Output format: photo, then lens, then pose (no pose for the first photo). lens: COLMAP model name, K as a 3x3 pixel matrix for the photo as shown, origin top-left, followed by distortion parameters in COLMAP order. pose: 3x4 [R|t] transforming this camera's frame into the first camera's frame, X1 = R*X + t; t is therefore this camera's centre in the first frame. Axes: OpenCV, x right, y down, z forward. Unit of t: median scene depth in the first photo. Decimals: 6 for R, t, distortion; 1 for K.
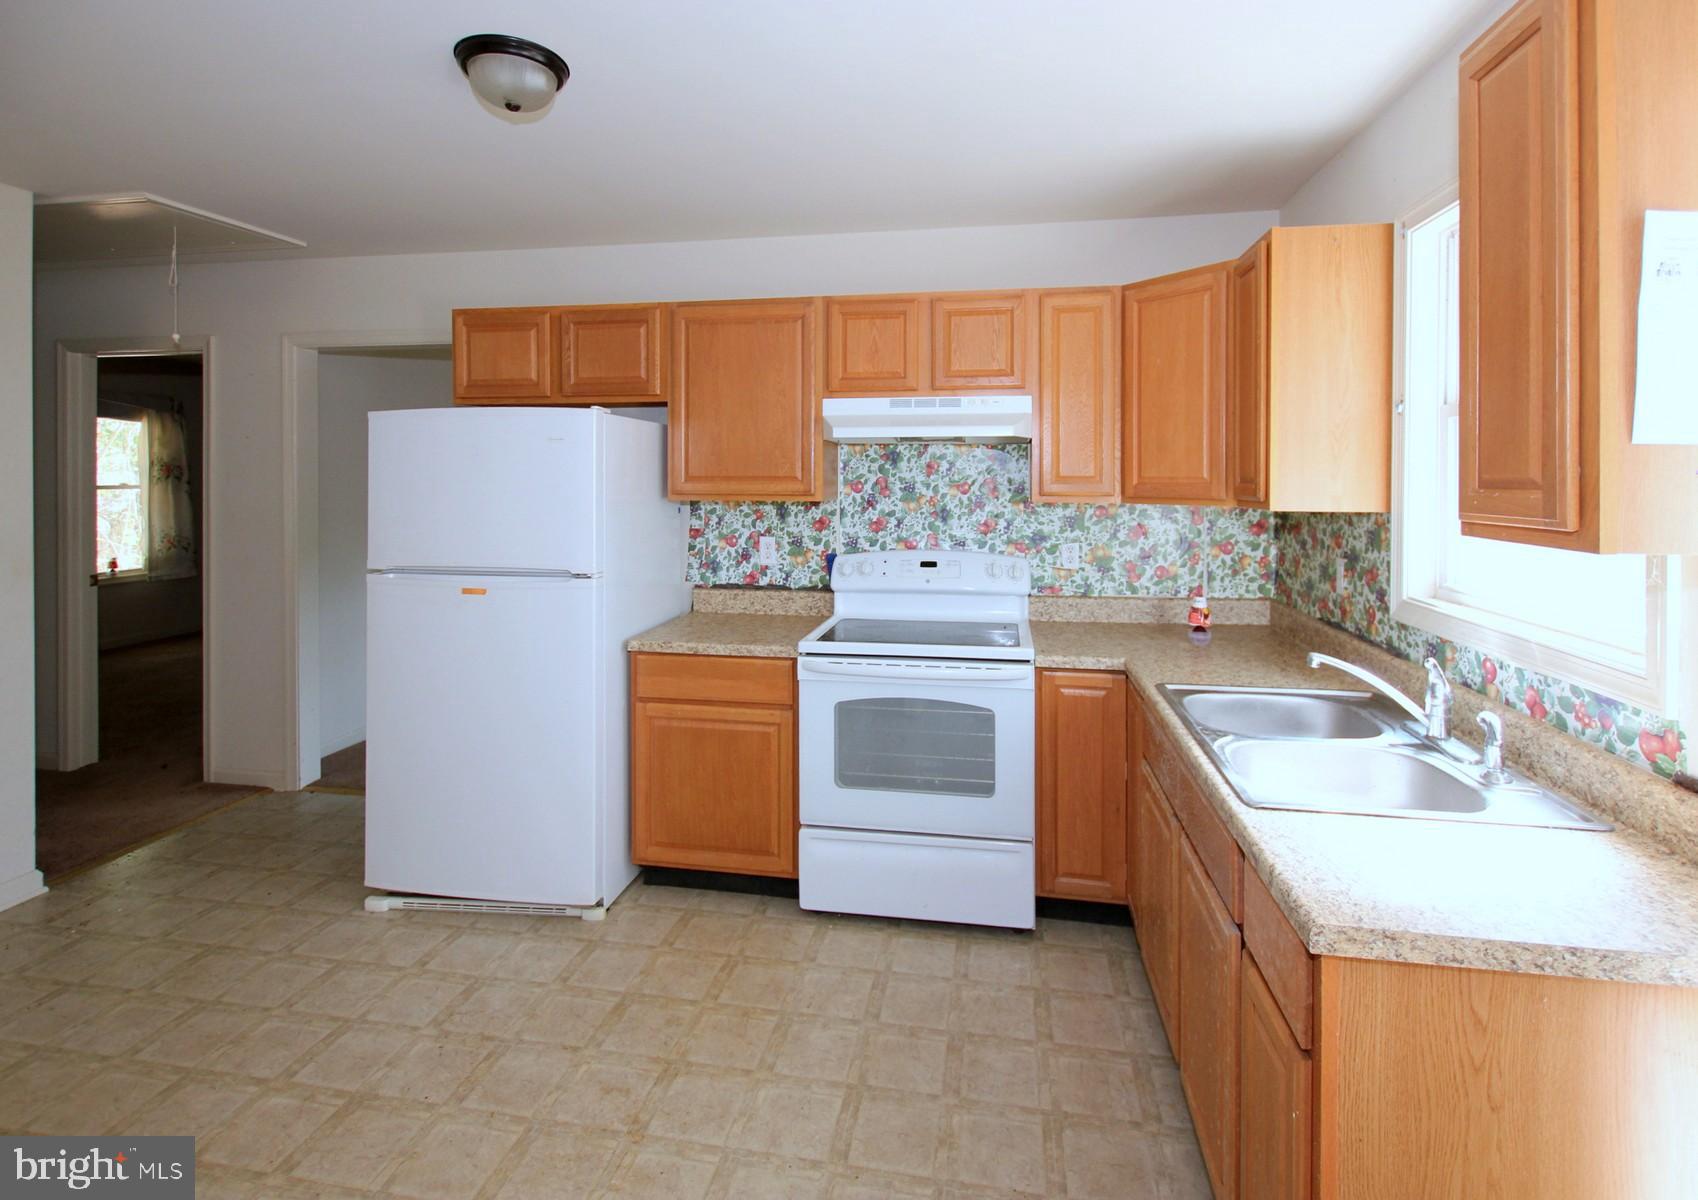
lens RADIAL K [[818.8, 0, 868.8], [0, 818.8, 479.8], [0, 0, 1]] dist [0.001870, -0.001224]
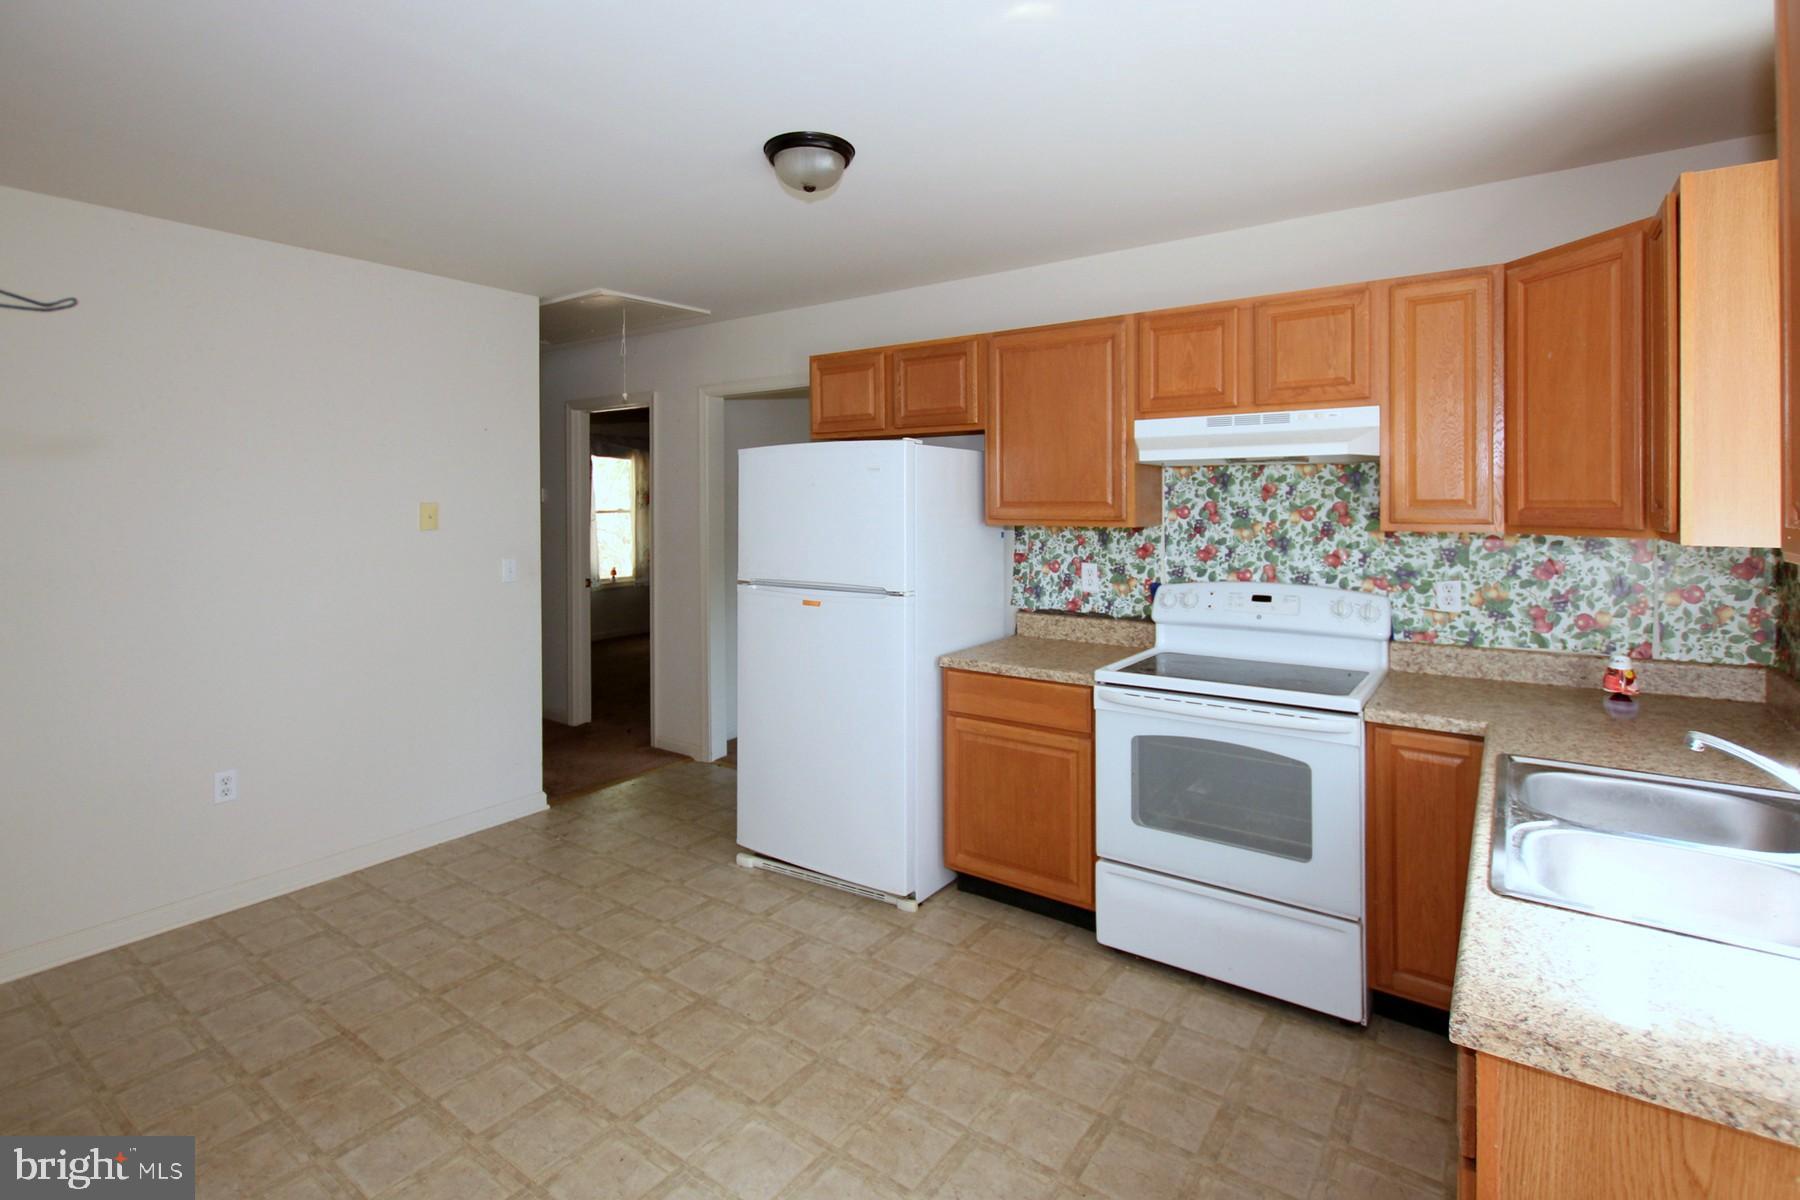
lens RADIAL K [[872.4, 0, 887.6], [0, 872.4, 501.7], [0, 0, 1]] dist [-0.000040, -0.000315]
pose [[0.893340, -0.004536, -0.449358, 0.161516], [0.003971, 0.999990, -0.002200, -0.002934], [0.449363, 0.000181, 0.893349, -0.045732]]
